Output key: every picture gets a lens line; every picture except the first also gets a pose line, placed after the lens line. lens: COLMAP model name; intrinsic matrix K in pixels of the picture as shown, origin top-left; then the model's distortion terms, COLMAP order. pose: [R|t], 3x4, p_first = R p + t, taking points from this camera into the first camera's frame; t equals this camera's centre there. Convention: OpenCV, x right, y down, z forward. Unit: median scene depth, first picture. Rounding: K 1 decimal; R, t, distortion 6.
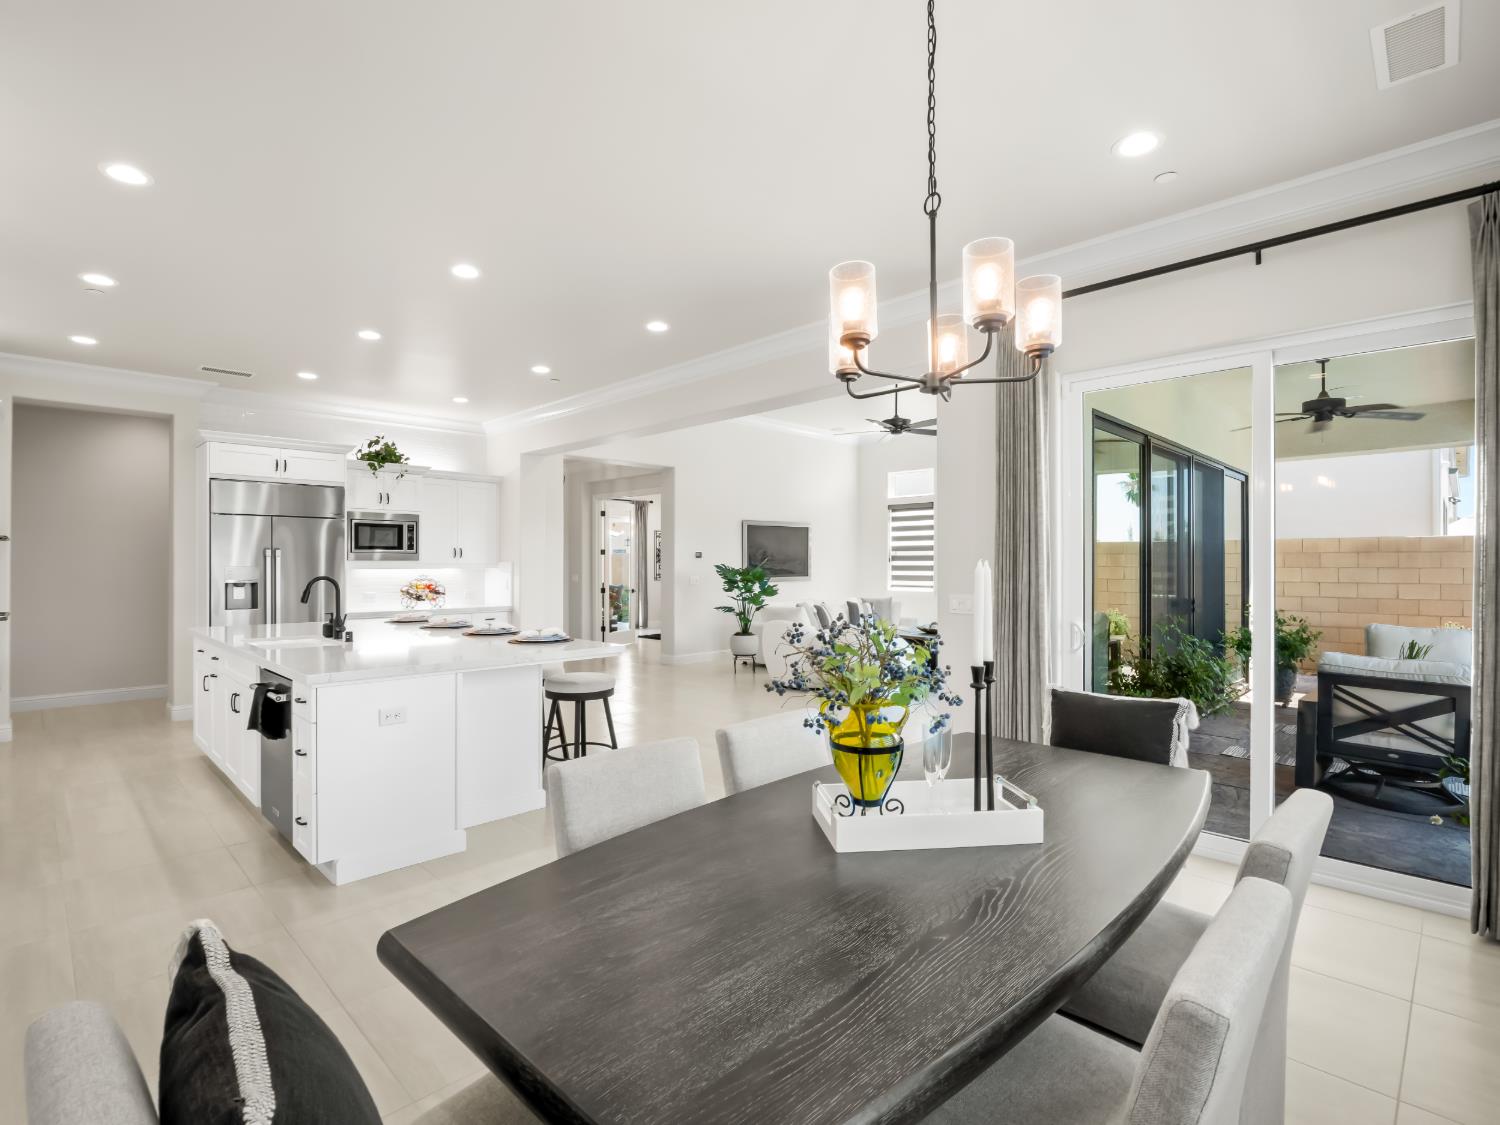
lens RADIAL K [[732.5, 0, 745.7], [0, 732.5, 568.3], [0, 0, 1]] dist [-0.008051, -0.001068]
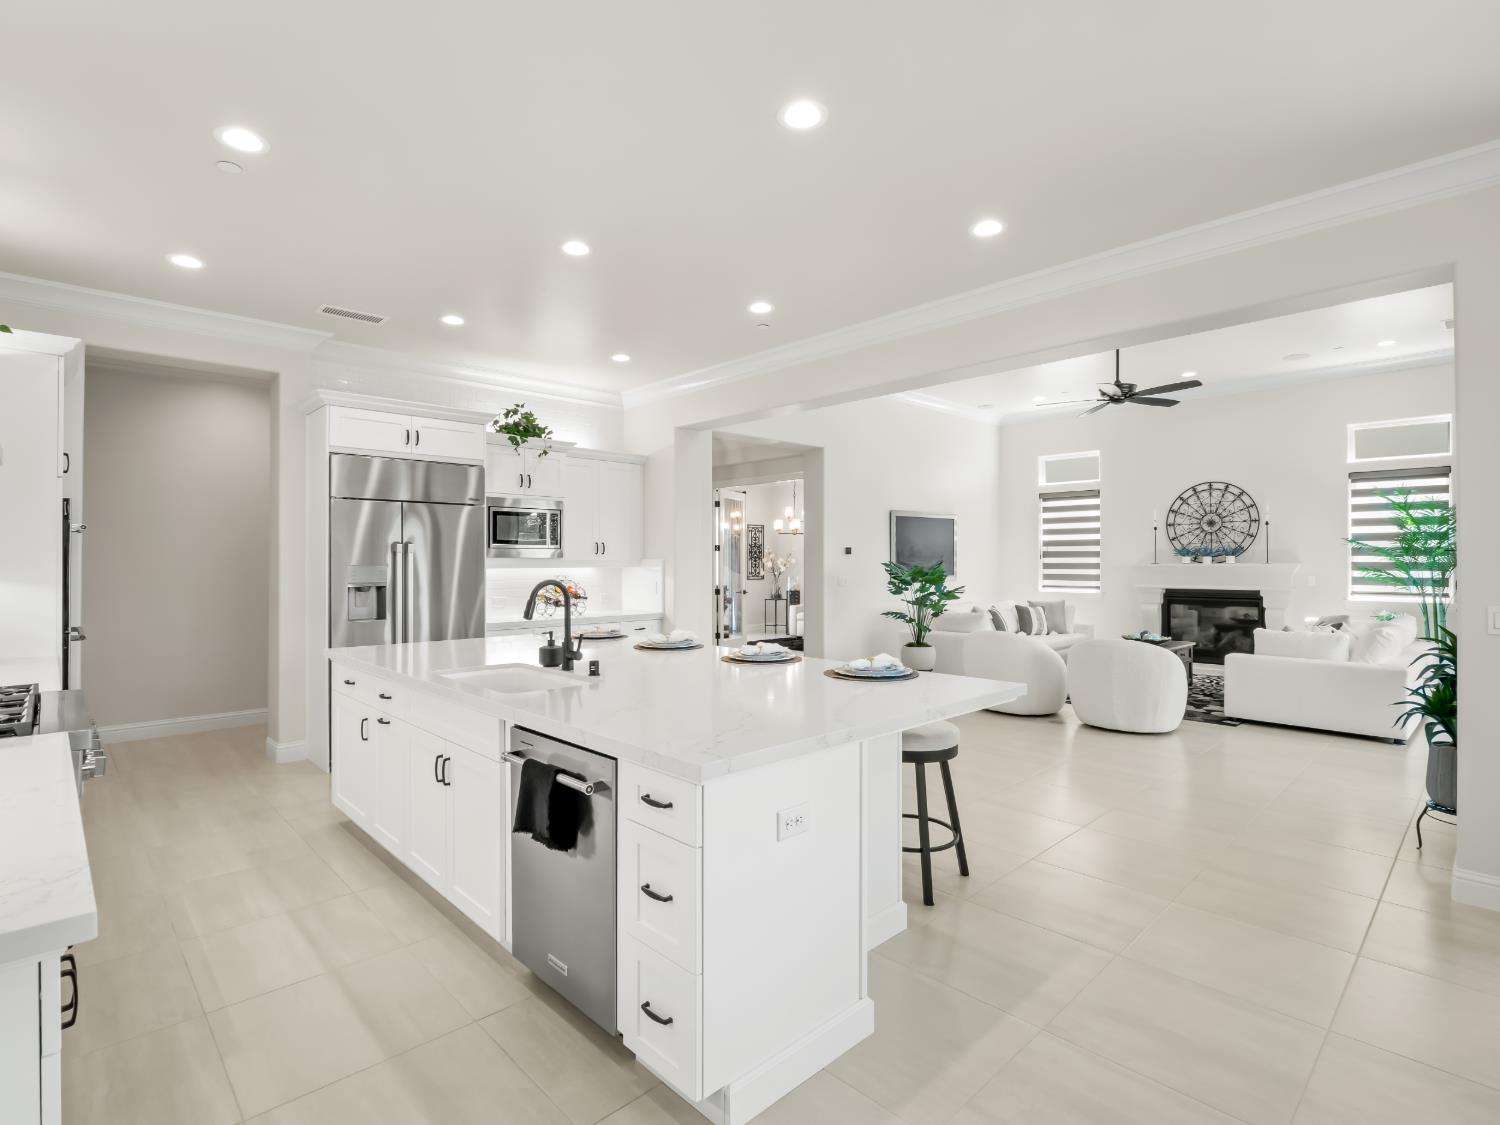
lens RADIAL K [[746.2, 0, 750.0], [0, 746.2, 562.5], [0, 0, 1]] dist [0.002301, -0.015597]
pose [[0.999805, -0.000966, -0.019740, -0.178850], [0.000894, 0.999993, -0.003674, -0.001787], [0.019743, 0.003656, 0.999798, 0.141296]]
